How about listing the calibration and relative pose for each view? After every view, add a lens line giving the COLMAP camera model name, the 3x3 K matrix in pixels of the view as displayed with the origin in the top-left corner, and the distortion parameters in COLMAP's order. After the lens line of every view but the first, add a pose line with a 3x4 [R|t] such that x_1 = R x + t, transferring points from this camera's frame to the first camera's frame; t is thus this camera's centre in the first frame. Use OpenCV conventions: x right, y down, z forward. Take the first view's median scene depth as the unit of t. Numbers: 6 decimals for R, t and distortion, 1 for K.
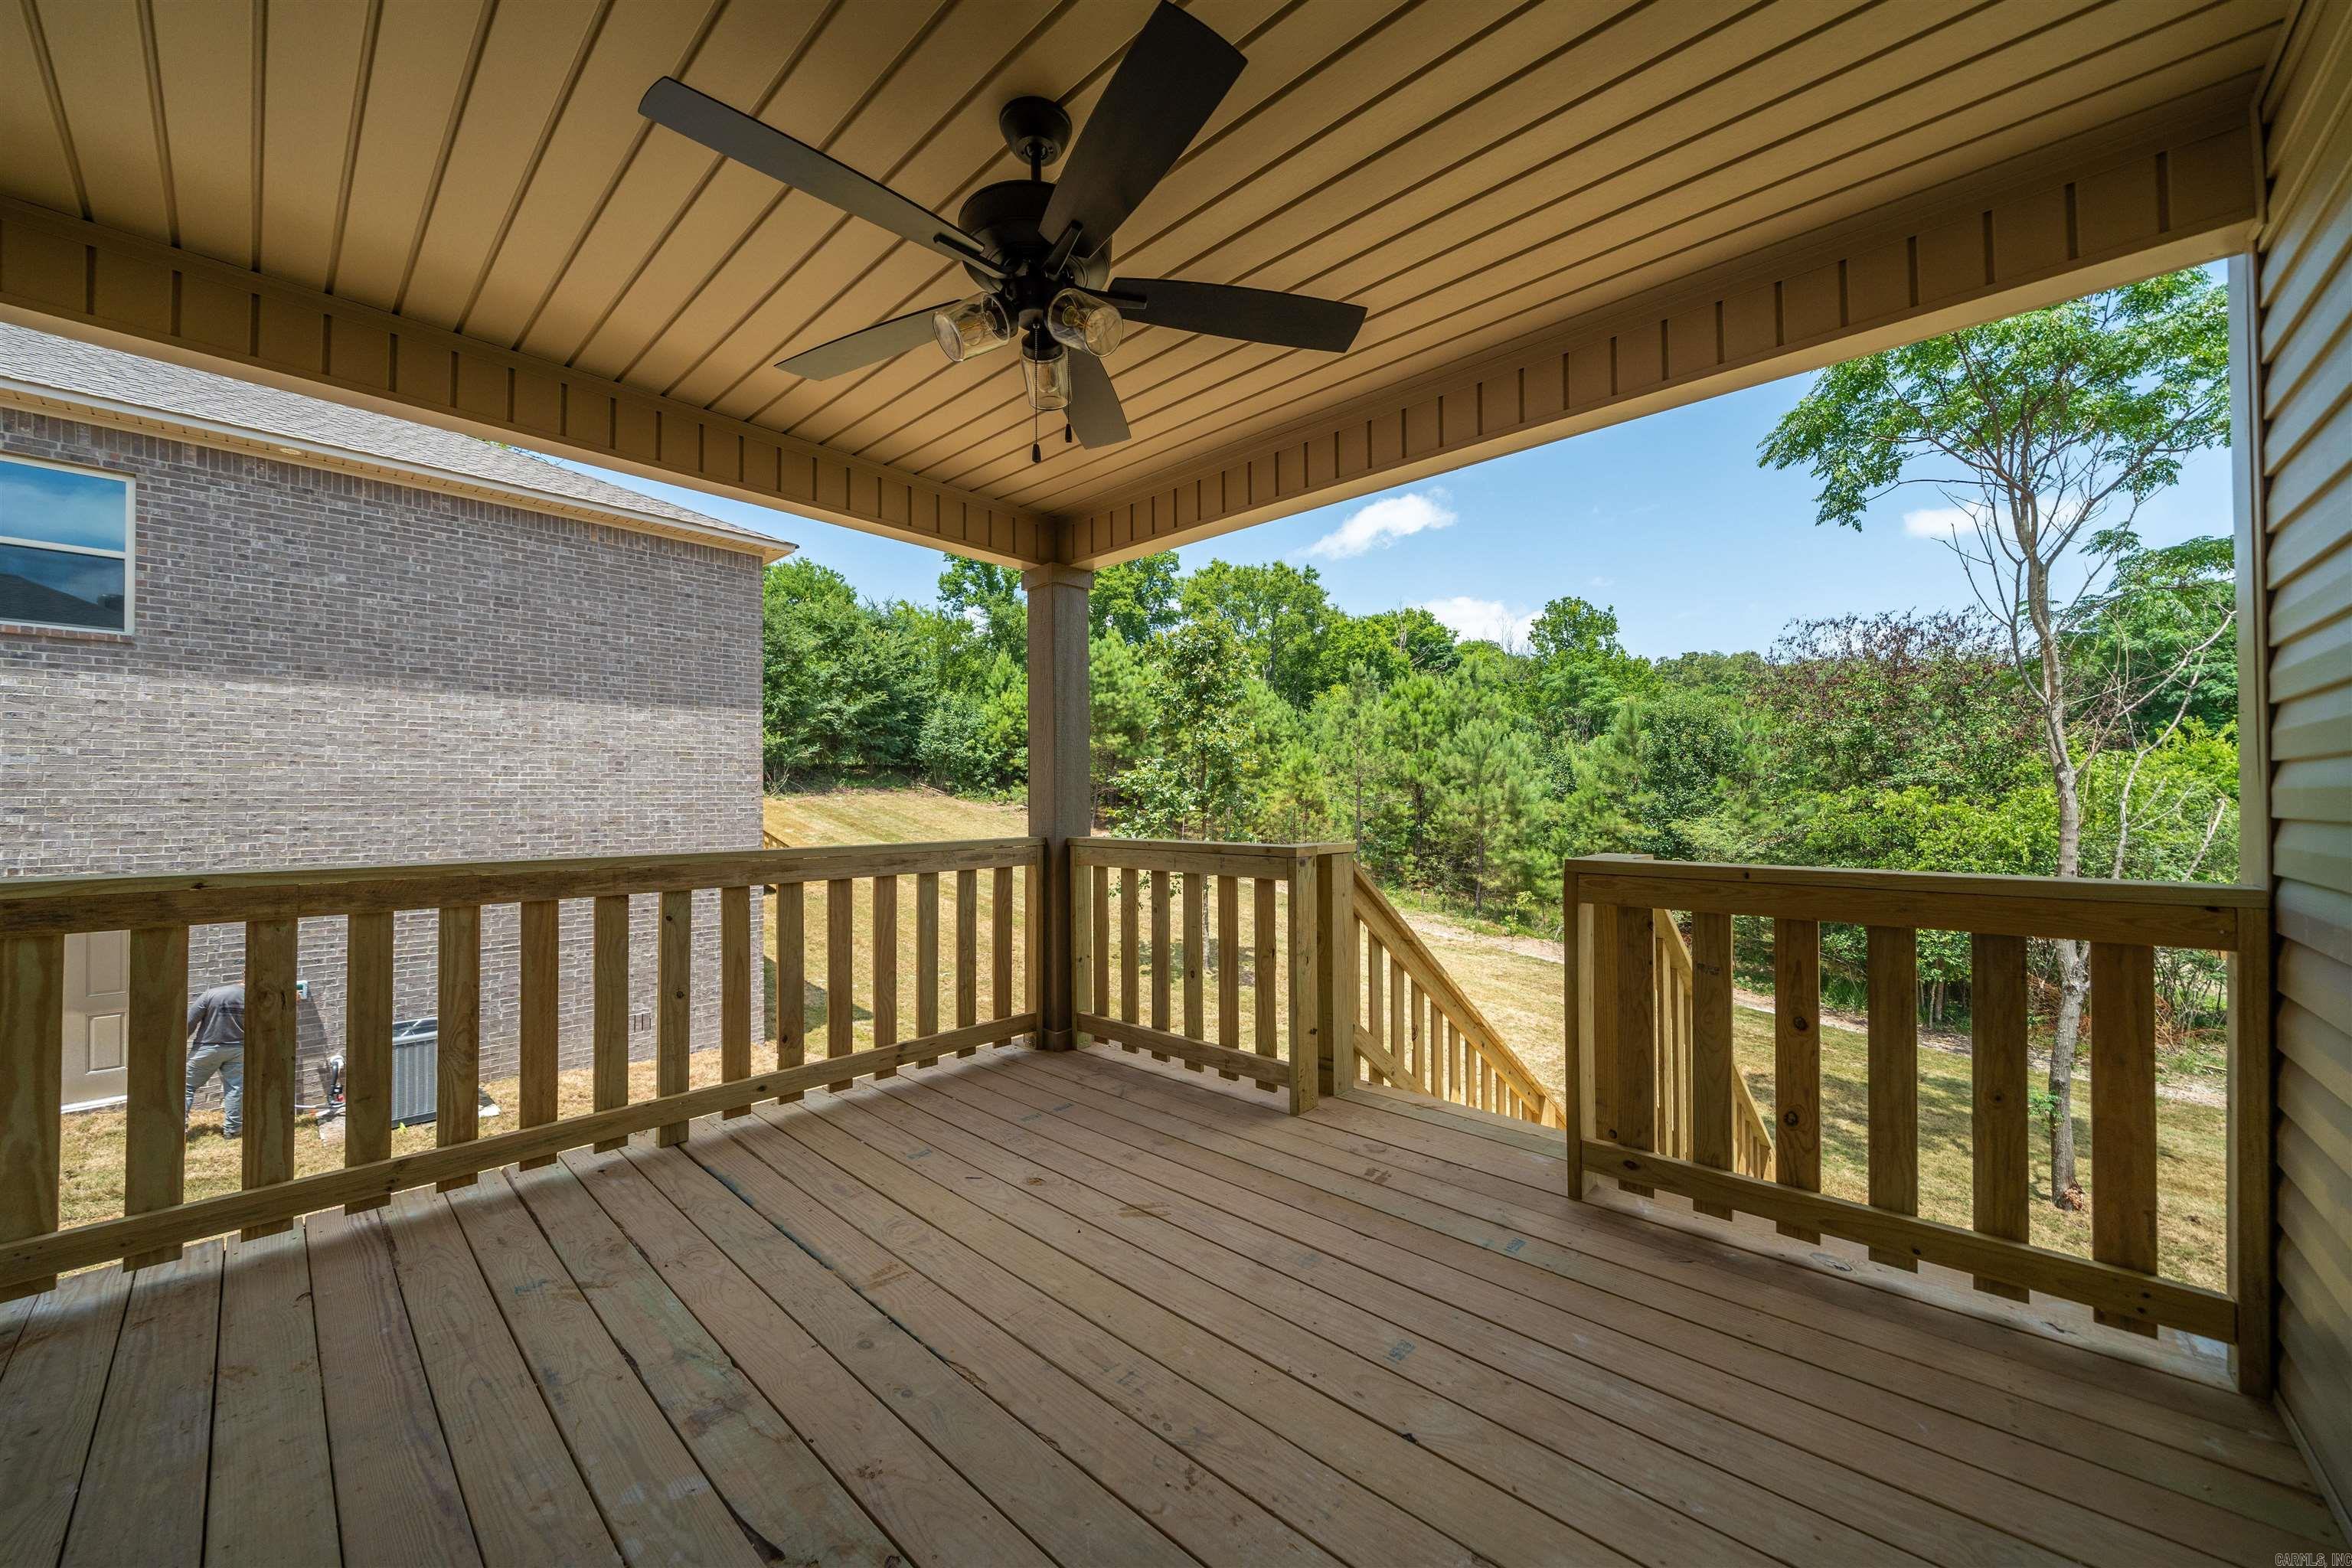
lens RADIAL K [[861.1, 0, 1176.0], [0, 861.1, 784.0], [0, 0, 1]] dist [-0.007321, 0.000026]
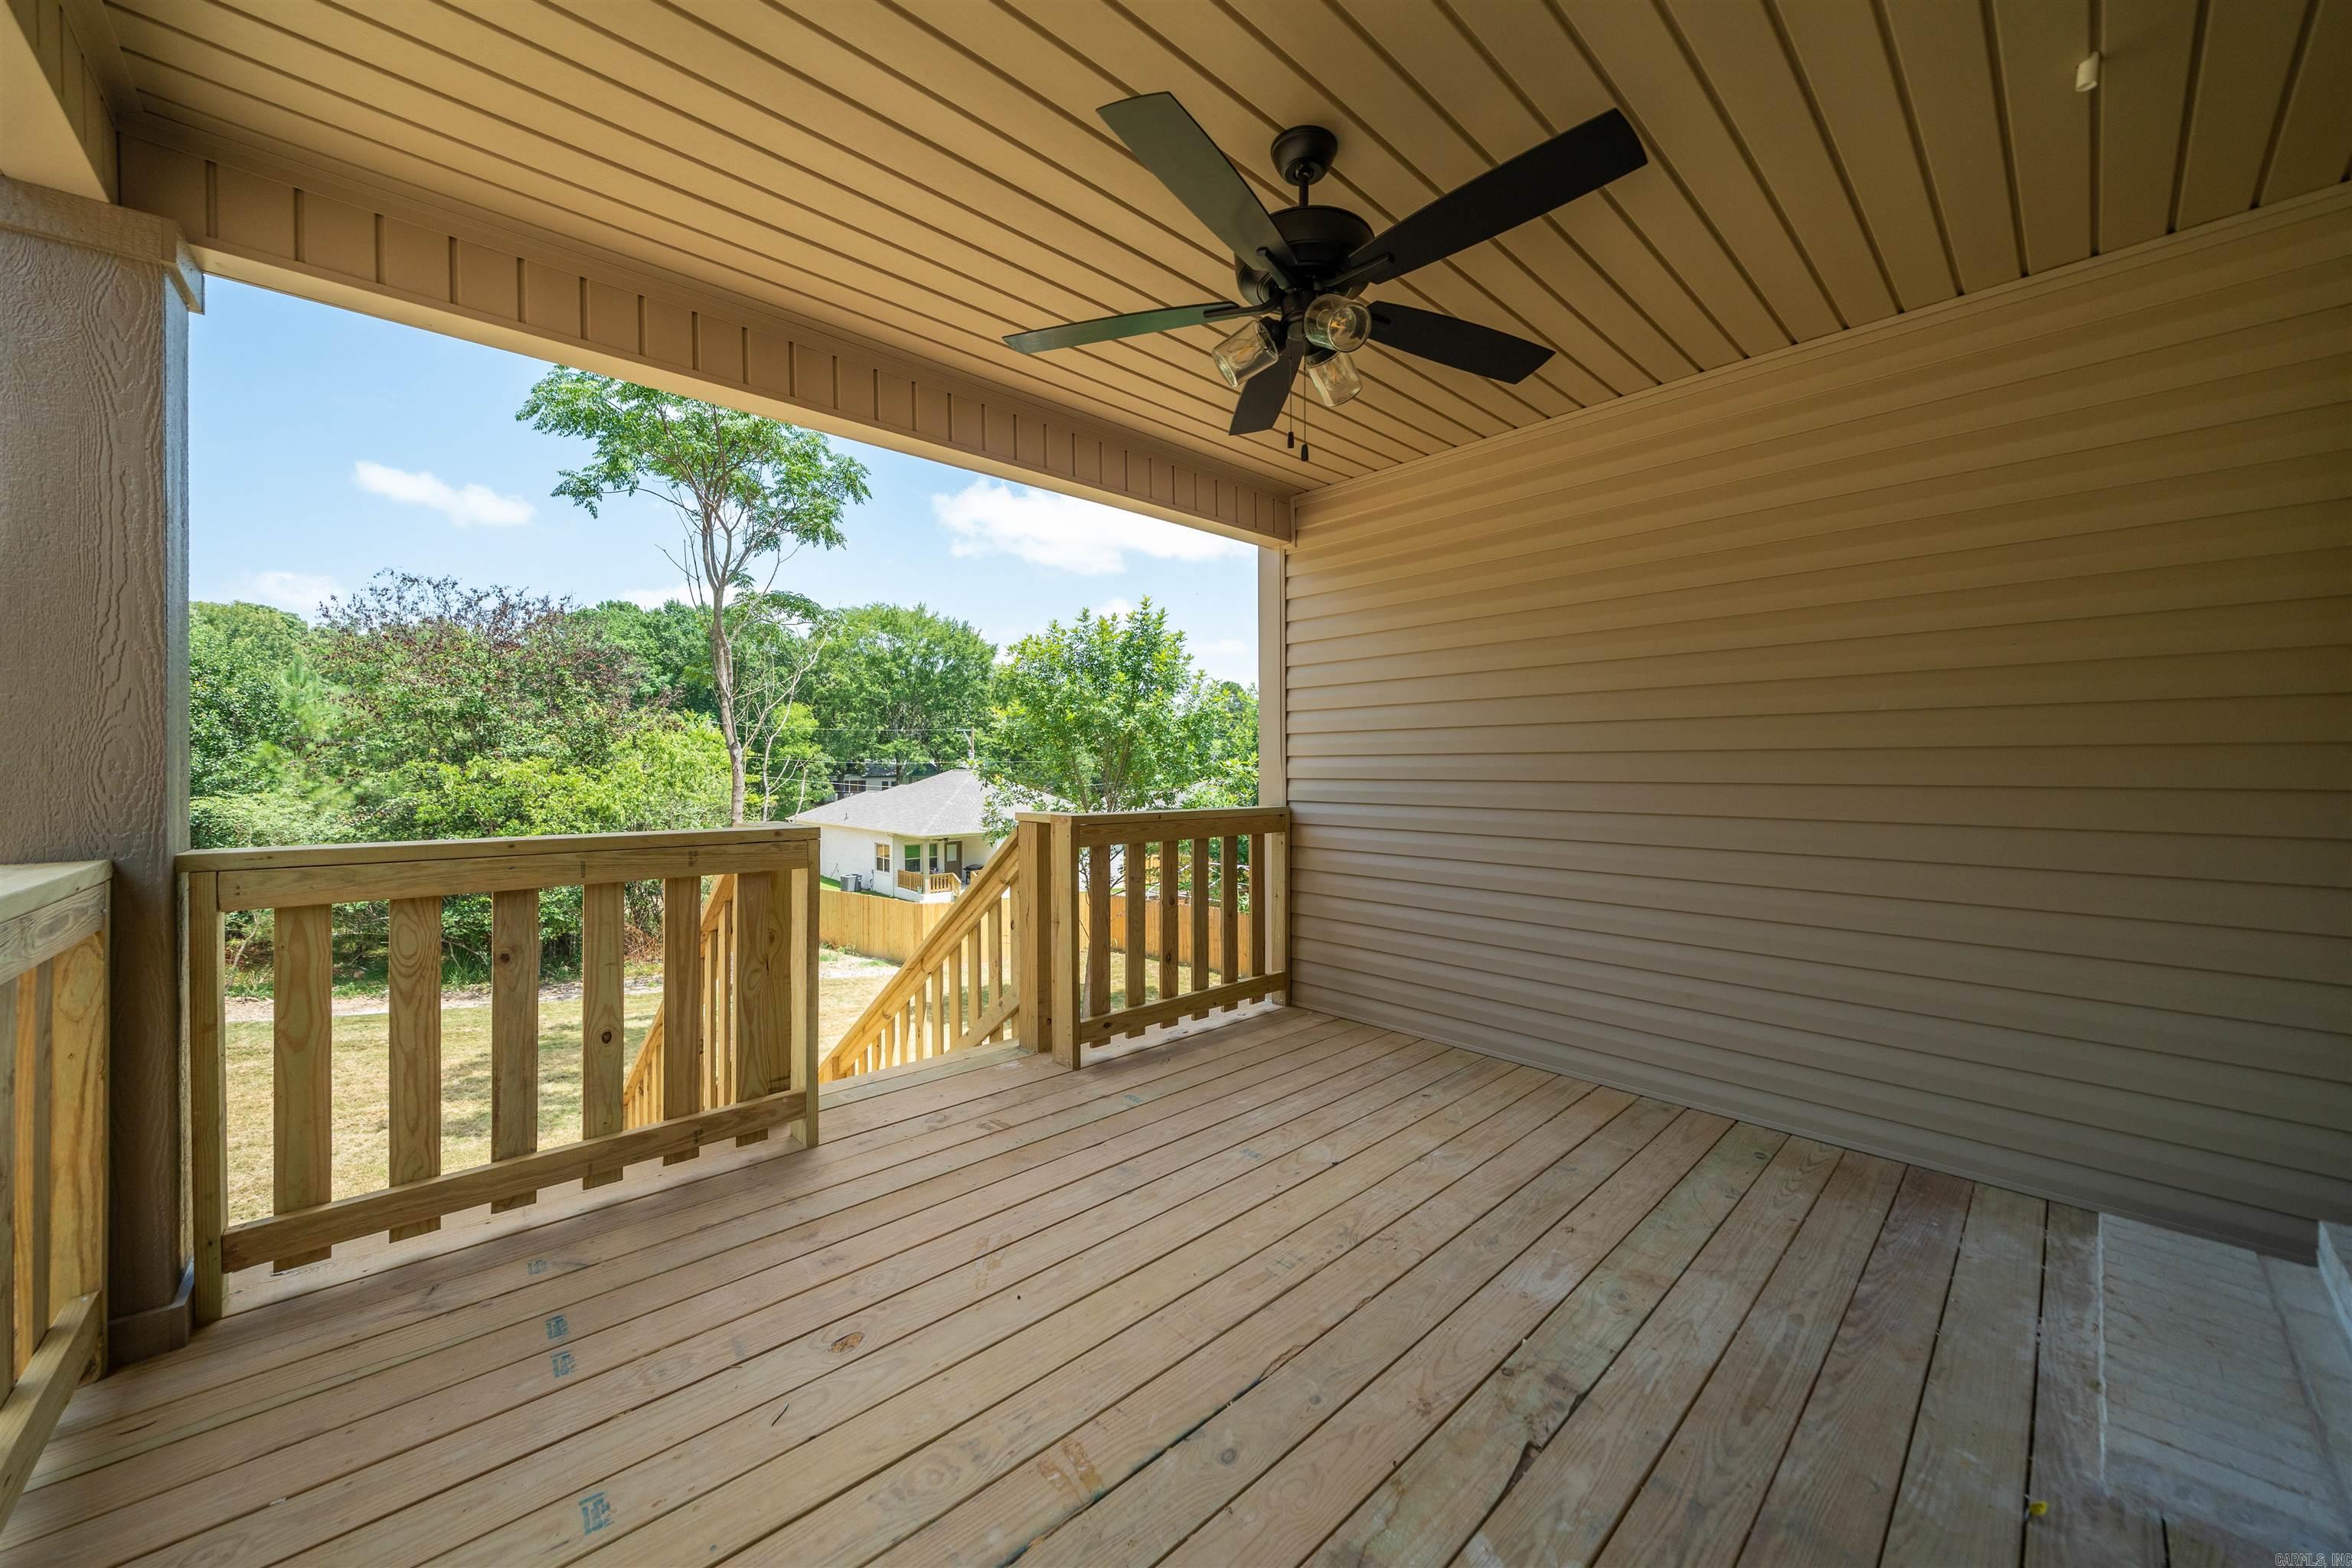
lens RADIAL K [[842.8, 0, 1213.6], [0, 842.8, 759.9], [0, 0, 1]] dist [-0.002294, -0.000083]
pose [[0.067104, 0.012432, 0.997669, -0.155649], [-0.018172, 0.999772, -0.011236, 0.002240], [-0.997580, -0.017376, 0.067314, 0.131650]]
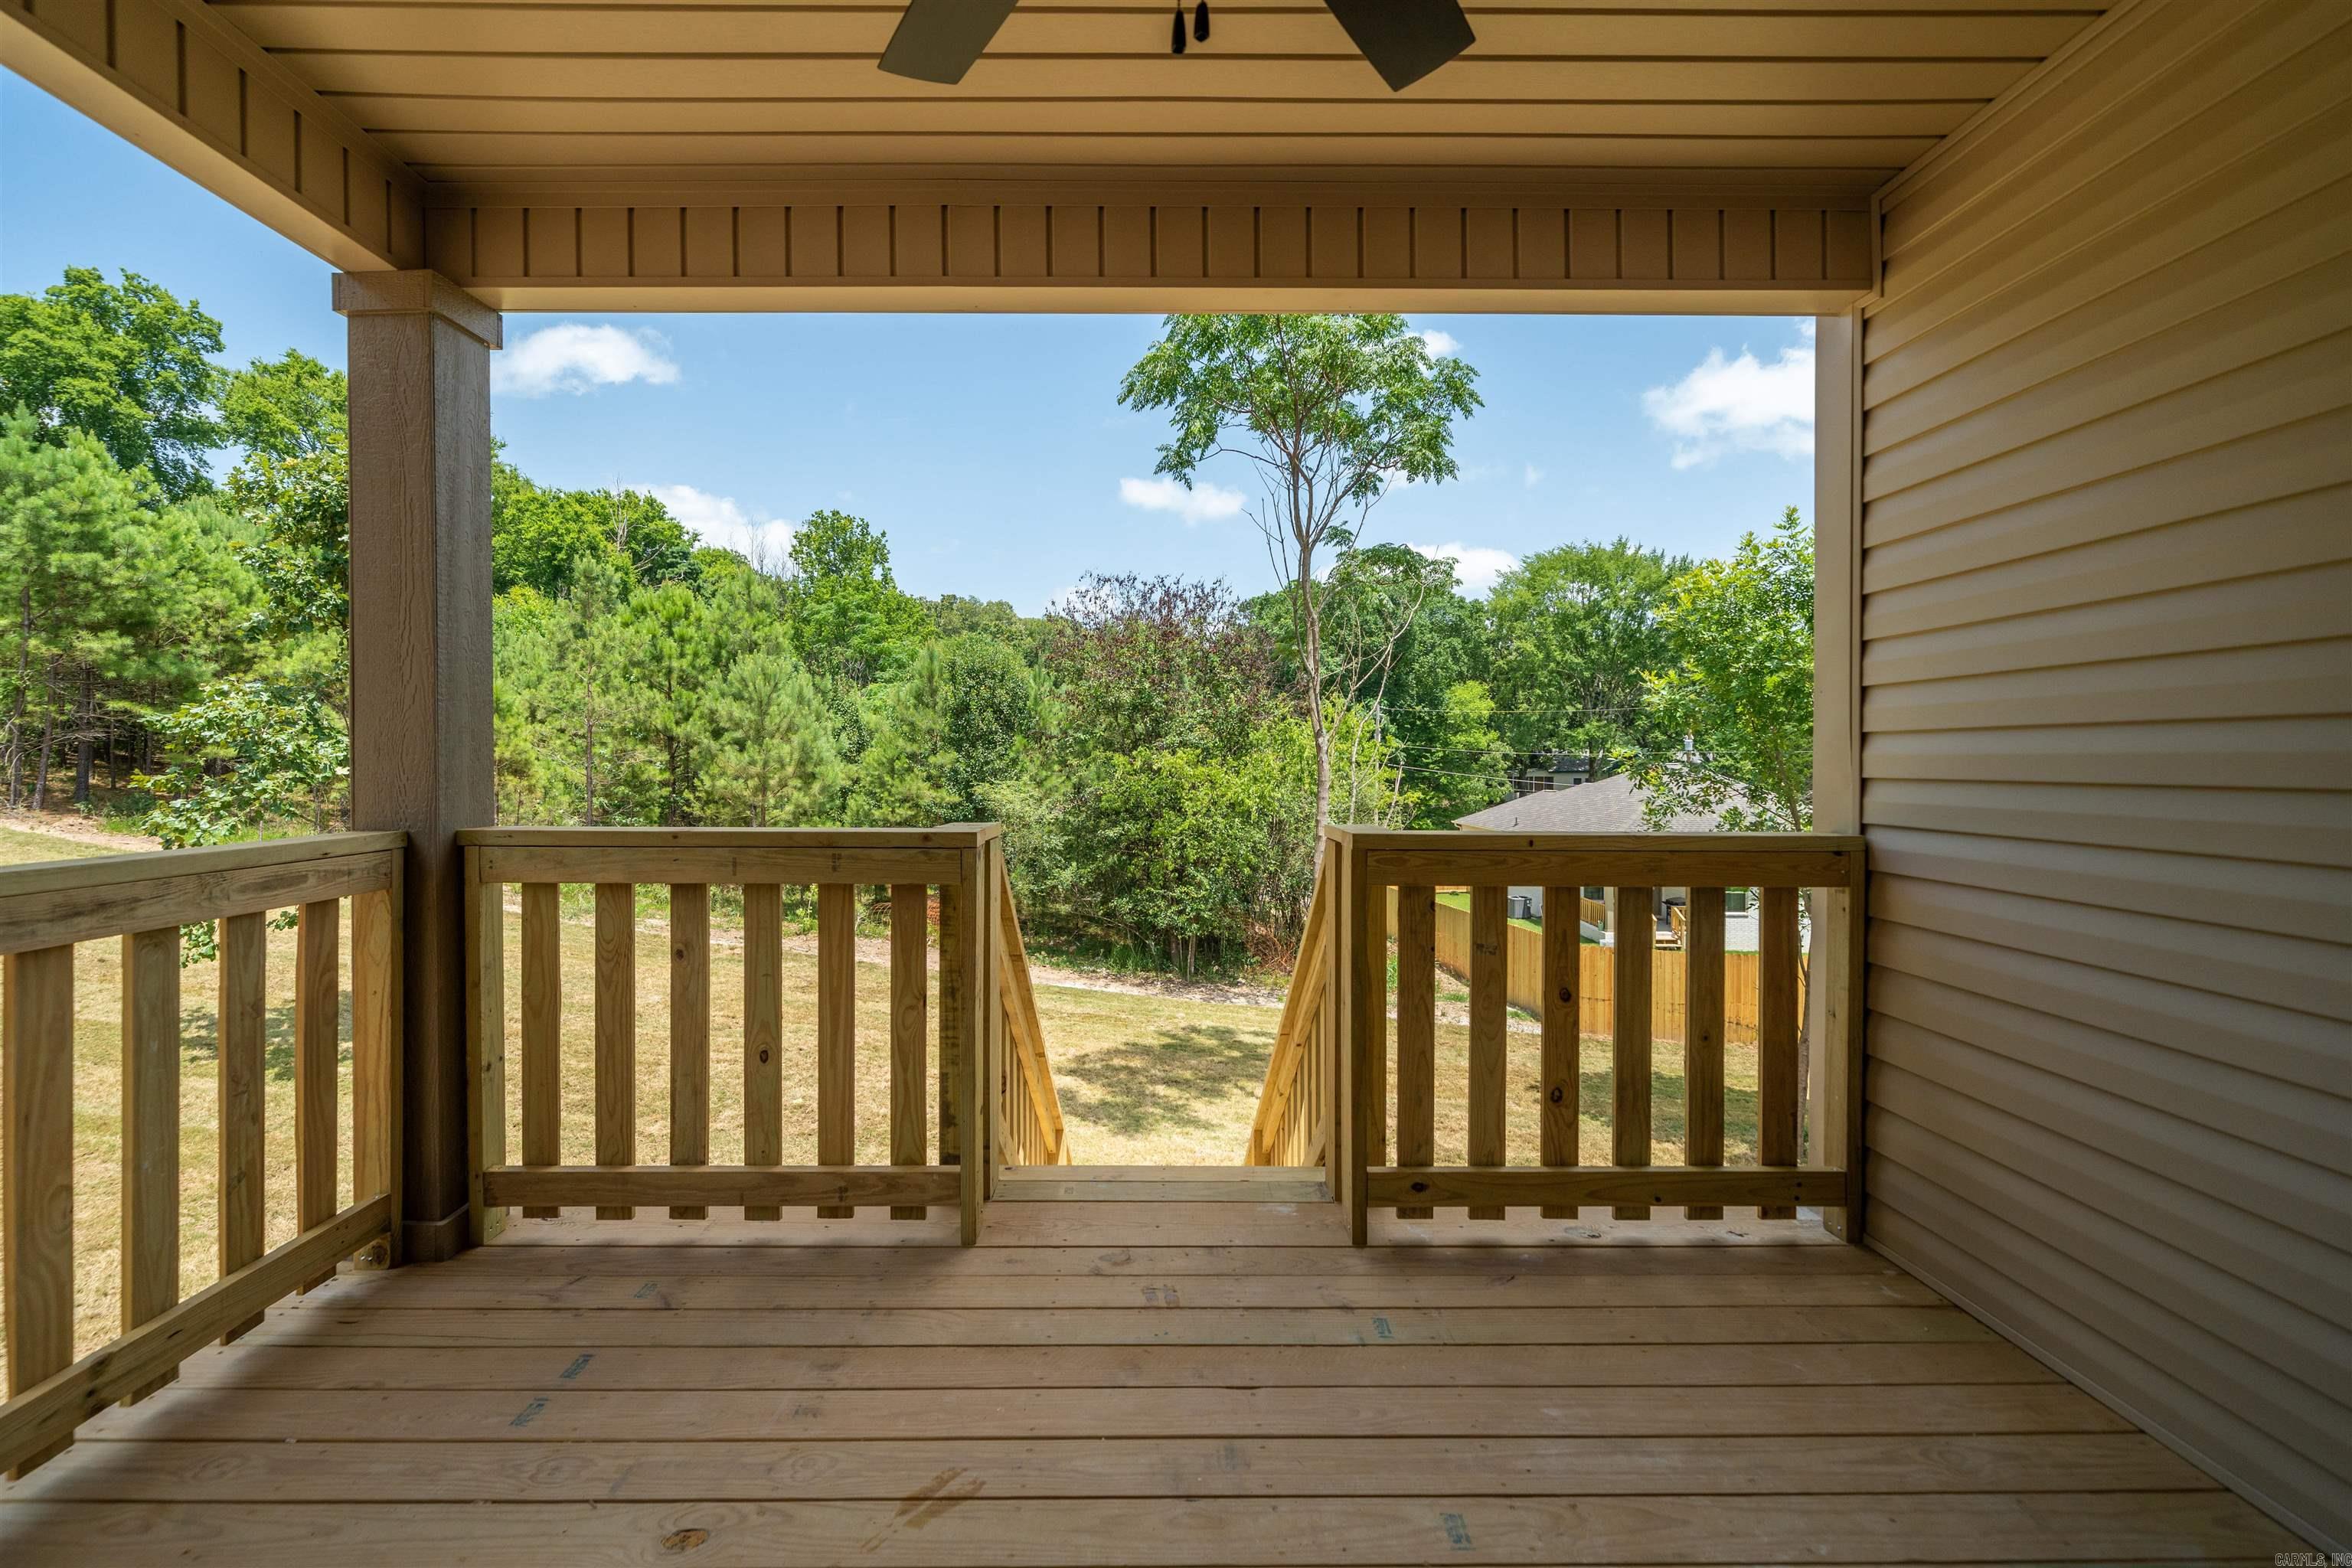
lens RADIAL K [[1098.7, 0, 1178.7], [0, 1098.7, 763.3], [0, 0, 1]] dist [0.001893, 0.000634]
pose [[0.727785, 0.002777, 0.685799, -0.074536], [-0.017498, 0.999741, 0.014520, 0.001690], [-0.685582, -0.022568, 0.727646, 0.070008]]
